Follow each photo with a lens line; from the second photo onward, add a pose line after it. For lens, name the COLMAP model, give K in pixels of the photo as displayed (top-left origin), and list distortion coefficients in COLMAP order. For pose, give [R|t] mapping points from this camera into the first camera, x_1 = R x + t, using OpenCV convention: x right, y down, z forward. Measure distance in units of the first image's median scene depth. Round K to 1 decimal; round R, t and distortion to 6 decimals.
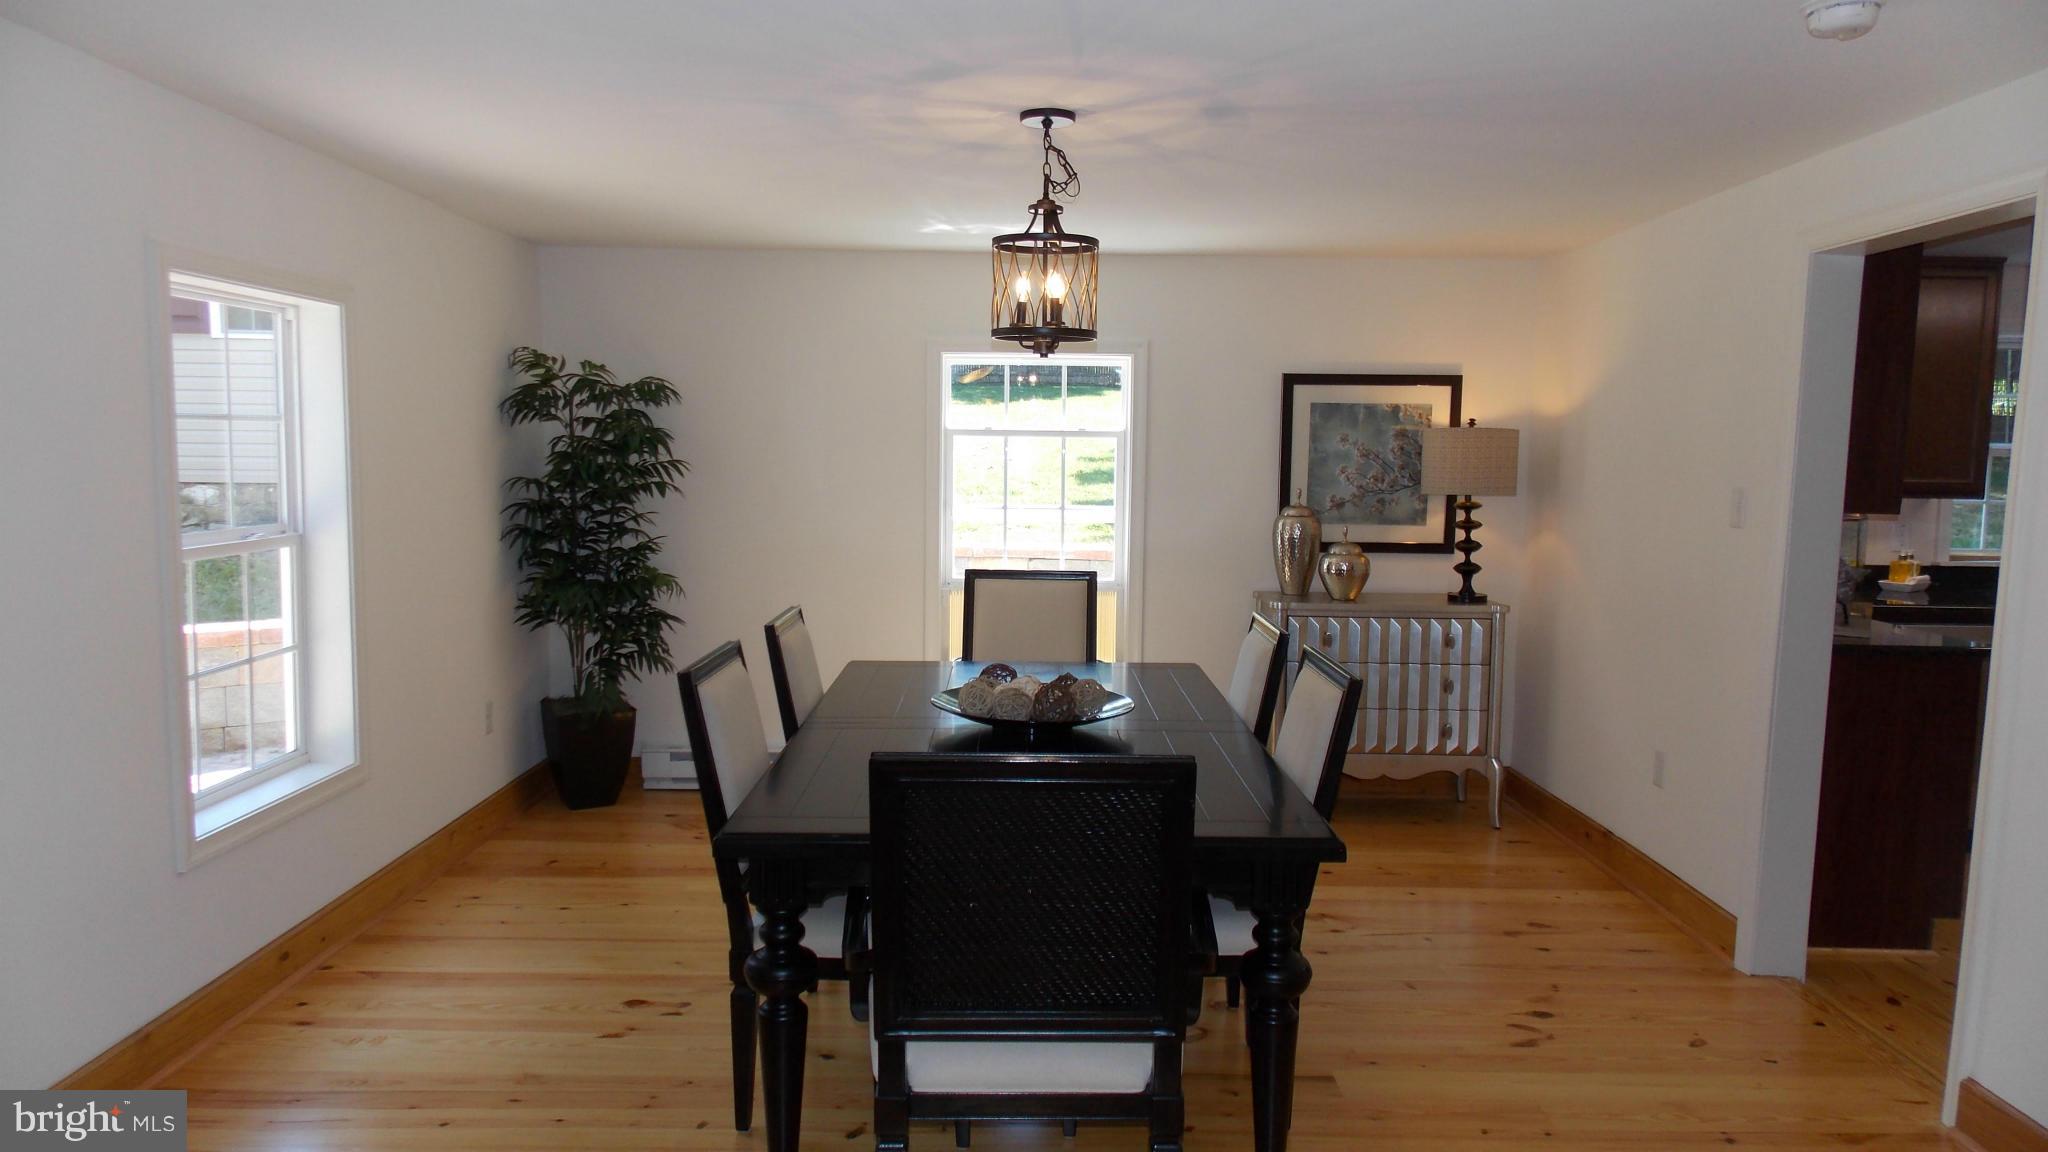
lens RADIAL K [[1355.8, 0, 1031.1], [0, 1355.8, 572.5], [0, 0, 1]] dist [0.002375, -0.002836]
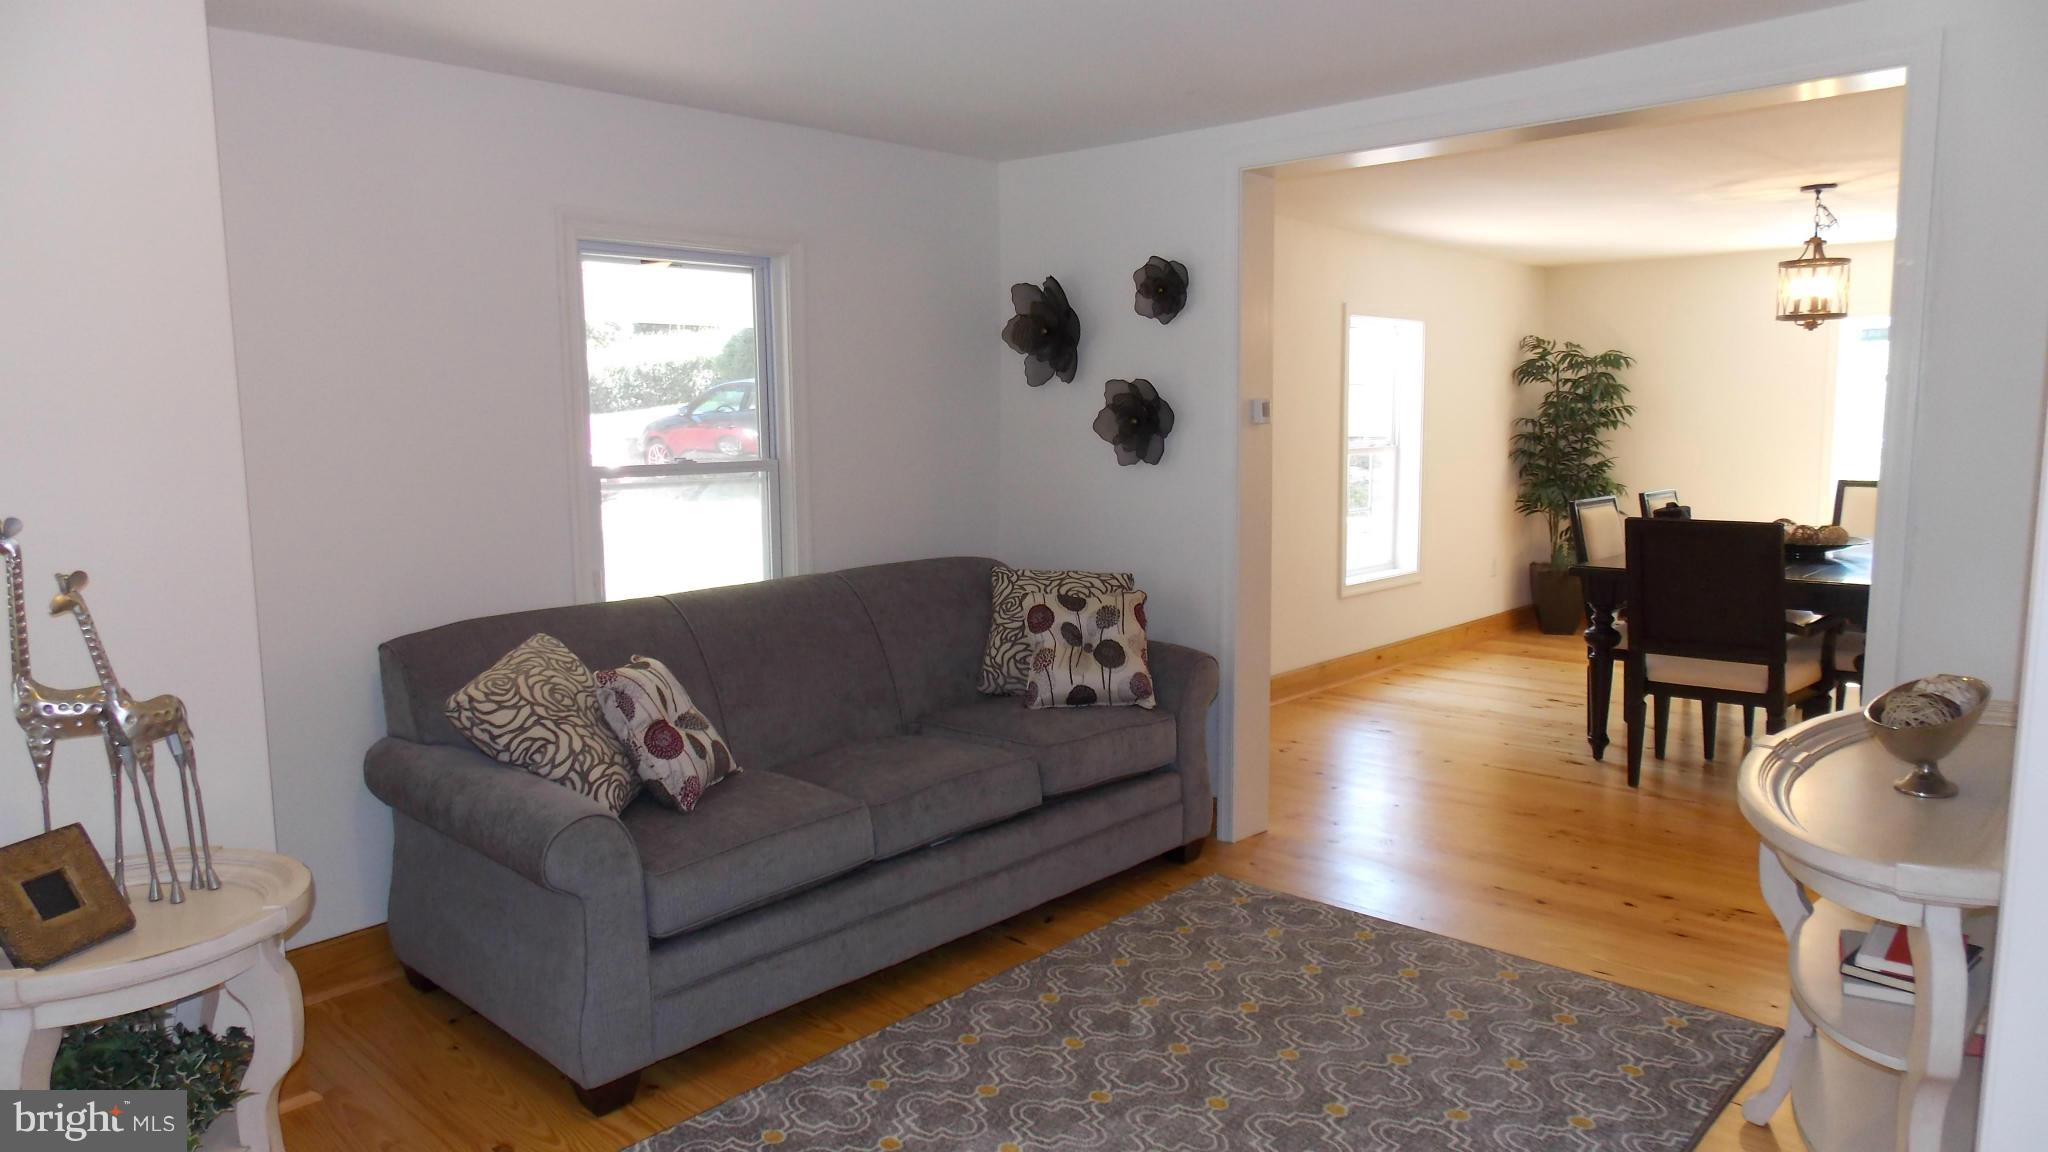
lens RADIAL K [[1355.8, 0, 1034.6], [0, 1355.8, 568.8], [0, 0, 1]] dist [0.002375, -0.002836]
pose [[0.737957, 0.057467, -0.672396, 0.278034], [-0.045279, 0.998339, 0.035631, 0.074812], [0.673327, 0.004151, 0.739333, -0.555439]]
